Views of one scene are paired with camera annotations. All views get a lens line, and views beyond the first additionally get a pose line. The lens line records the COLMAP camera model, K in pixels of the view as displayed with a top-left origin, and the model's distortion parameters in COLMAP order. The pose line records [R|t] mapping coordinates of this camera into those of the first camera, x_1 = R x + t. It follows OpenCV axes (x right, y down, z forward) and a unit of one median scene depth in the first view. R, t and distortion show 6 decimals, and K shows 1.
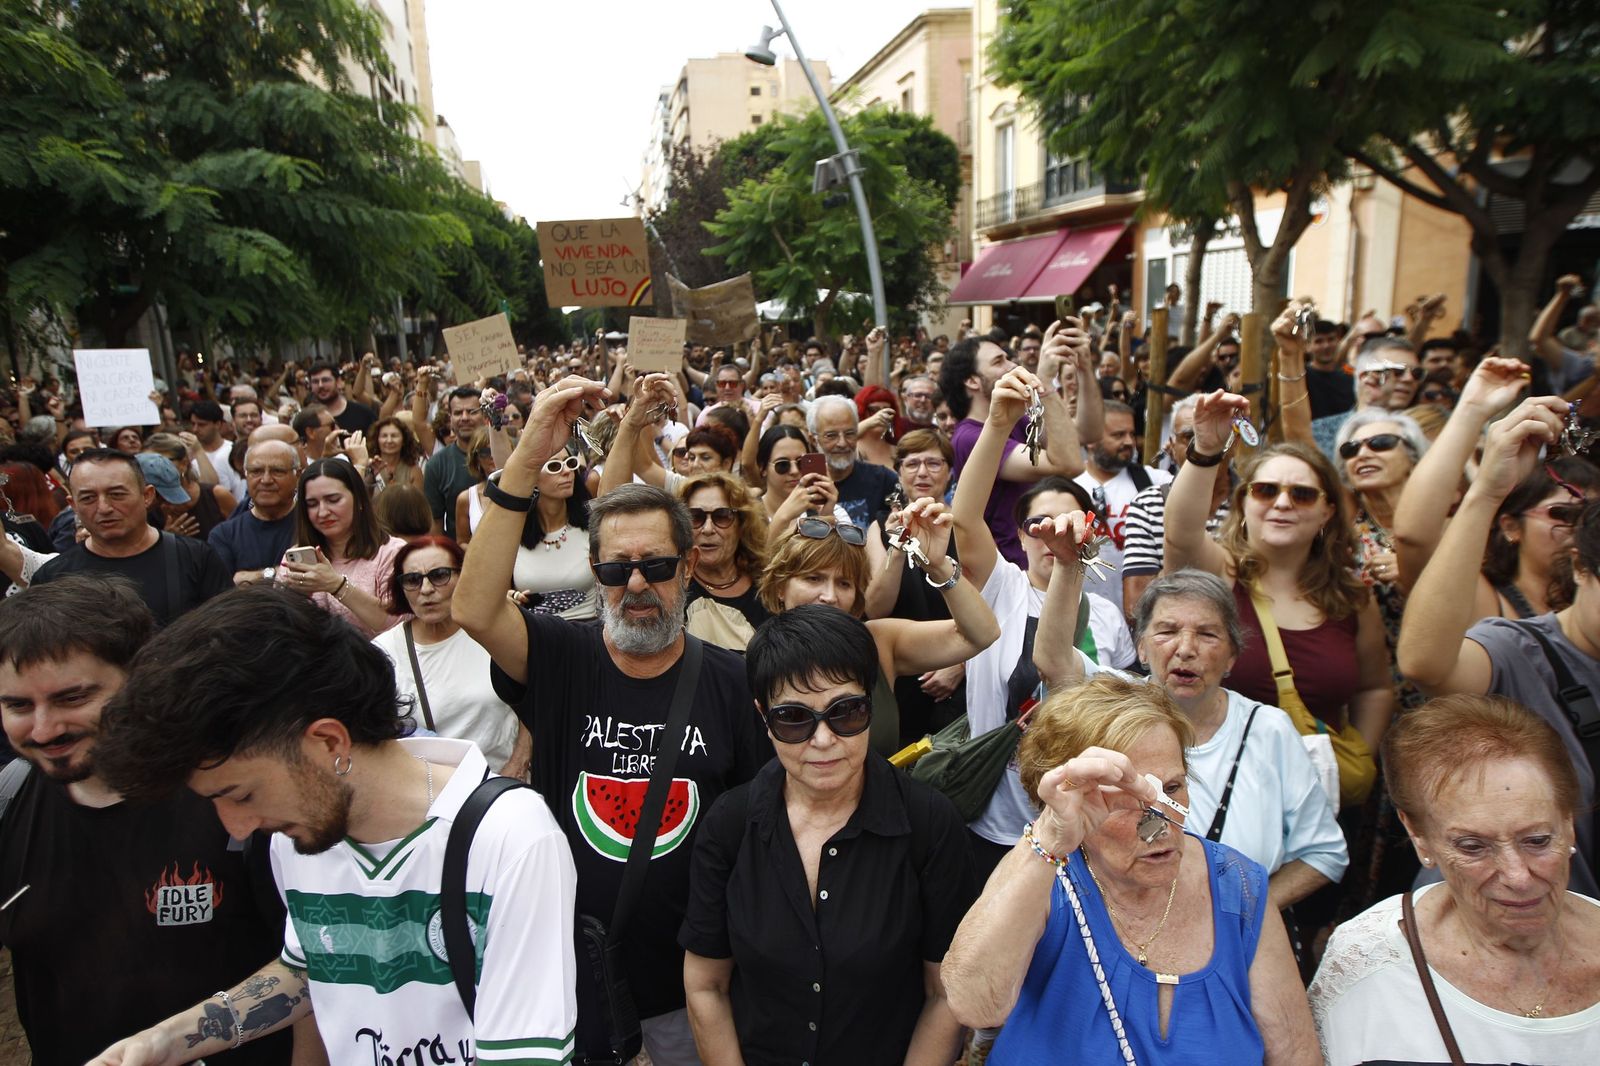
lens RADIAL K [[949.3, 0, 796.5], [0, 949.3, 534.5], [0, 0, 1]] dist [-0.056330, 0.025912]
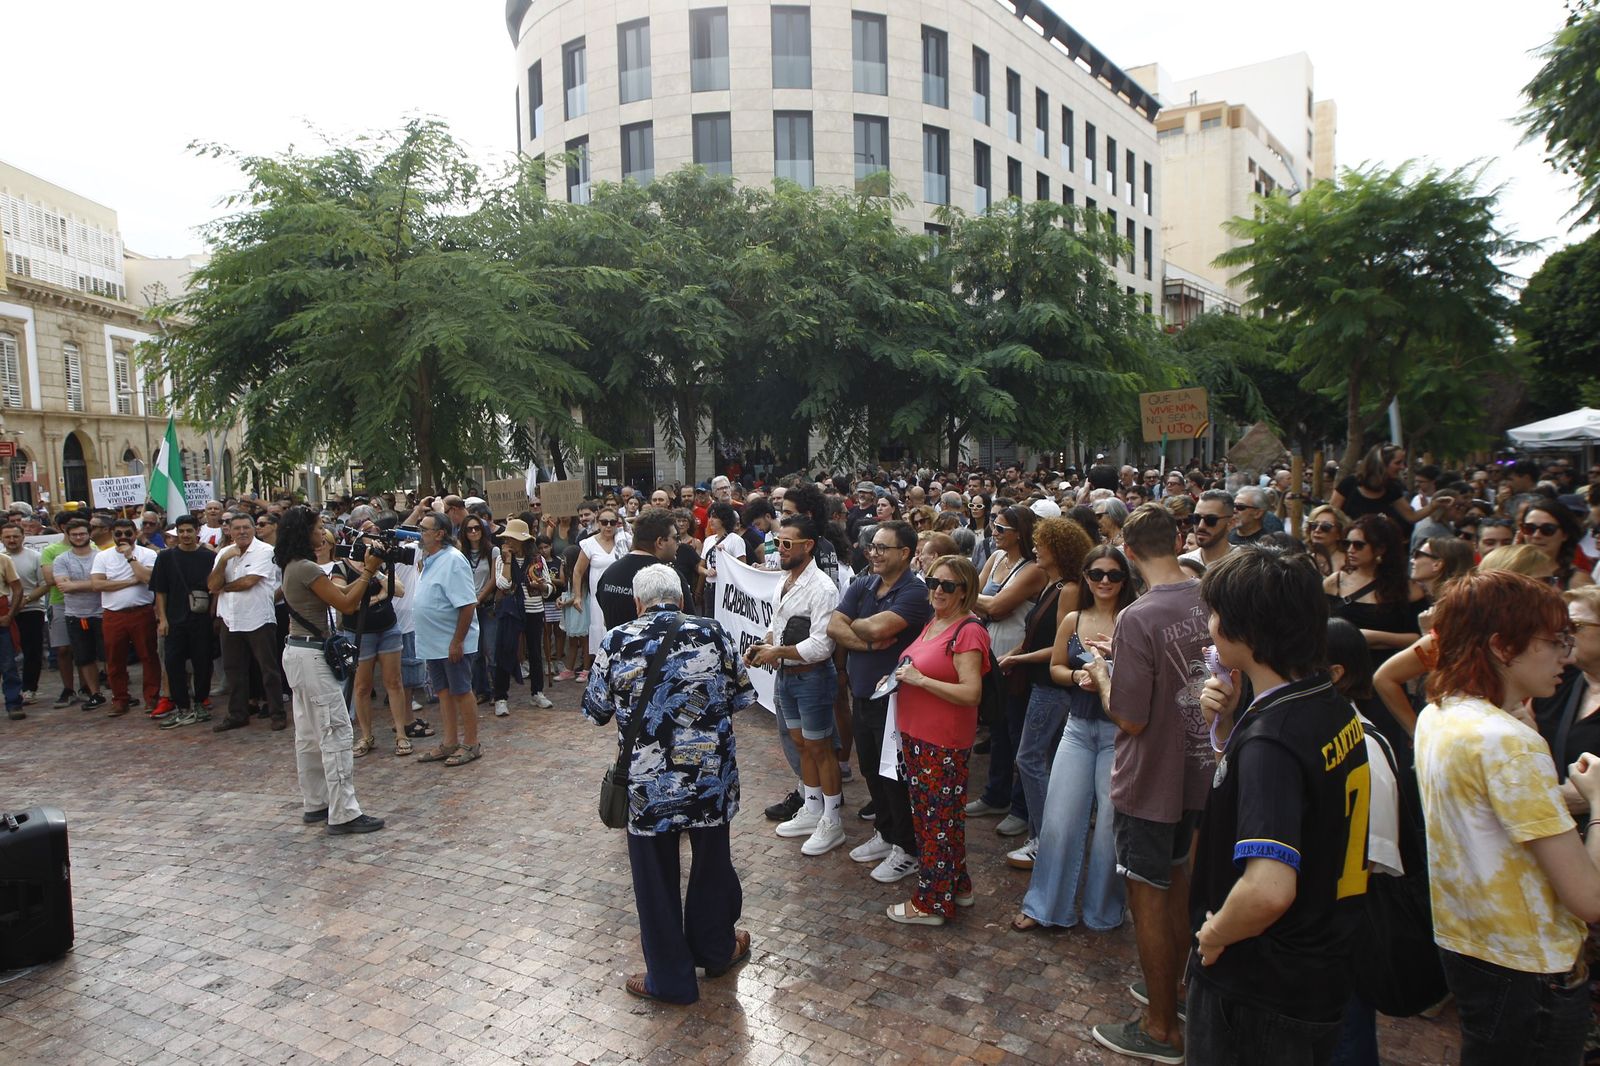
lens RADIAL K [[949.3, 0, 801.5], [0, 949.3, 541.0], [0, 0, 1]] dist [-0.056330, 0.025912]
pose [[0.623190, 0.102184, -0.775366, 0.238013], [-0.176908, 0.984148, -0.012488, 0.020306], [0.761799, 0.144950, 0.631389, -0.157324]]
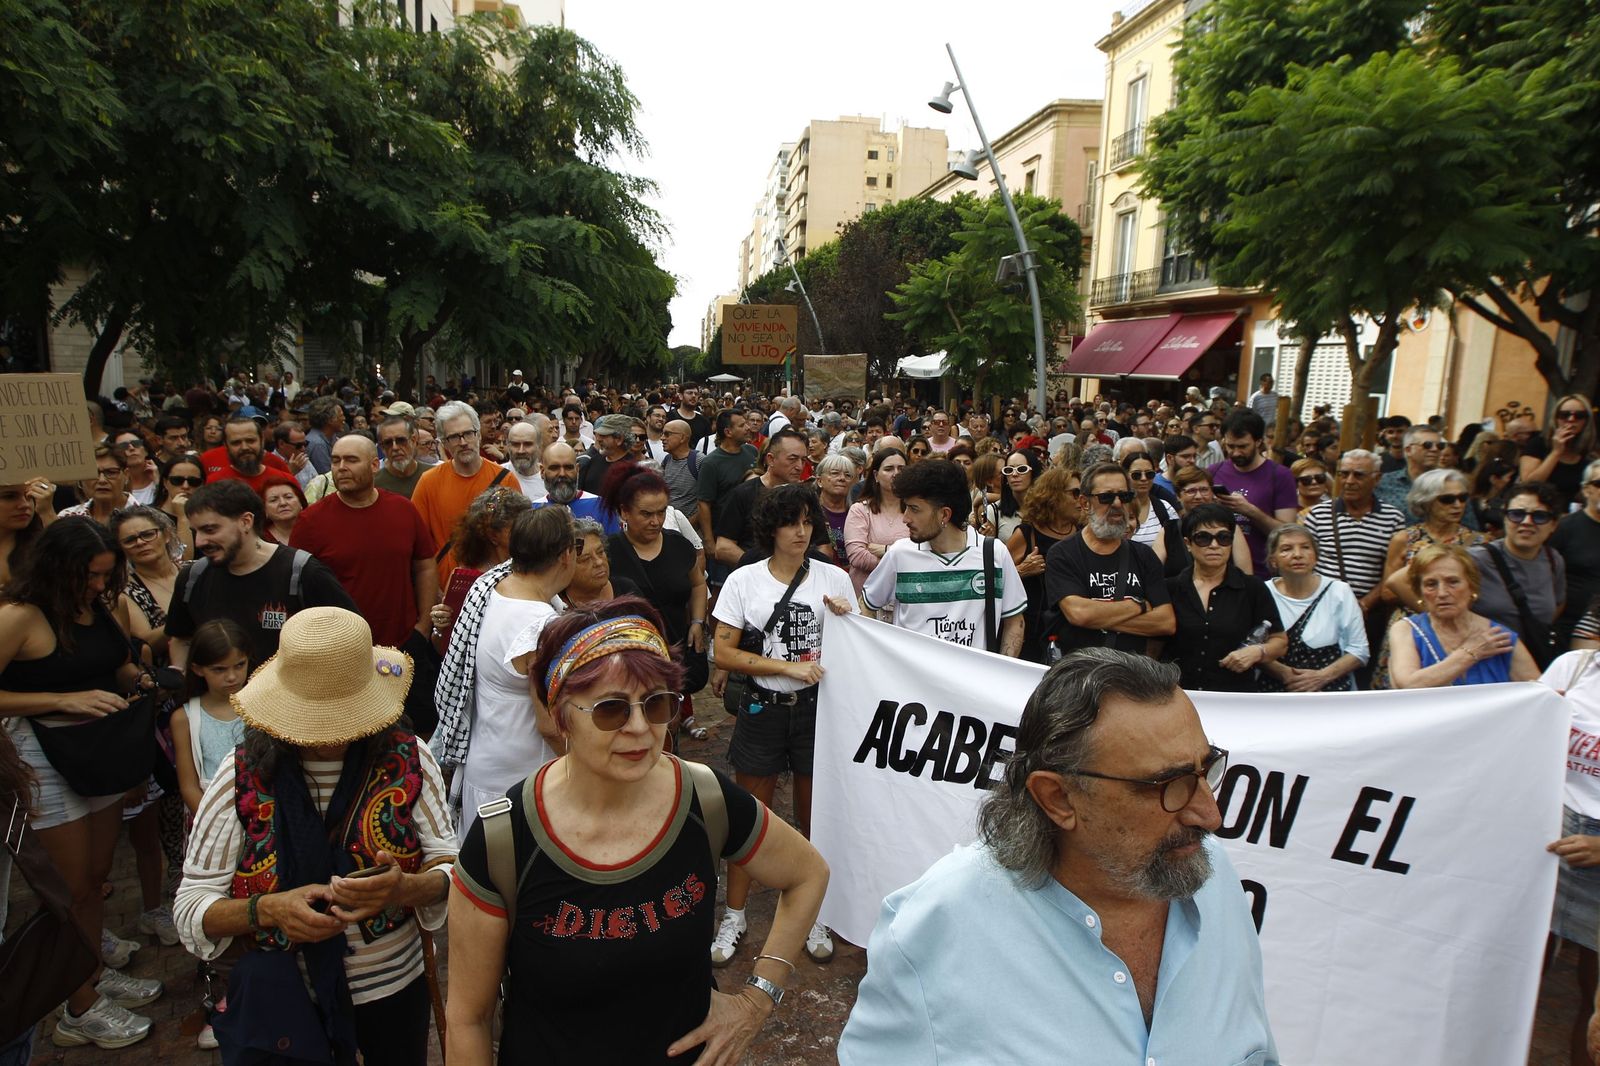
lens RADIAL K [[949.3, 0, 801.6], [0, 949.3, 531.5], [0, 0, 1]] dist [-0.056330, 0.025912]
pose [[0.993486, 0.088514, -0.071767, -0.048724], [-0.092349, 0.994368, -0.052004, 0.021340], [0.066760, 0.058293, 0.996065, -0.095878]]
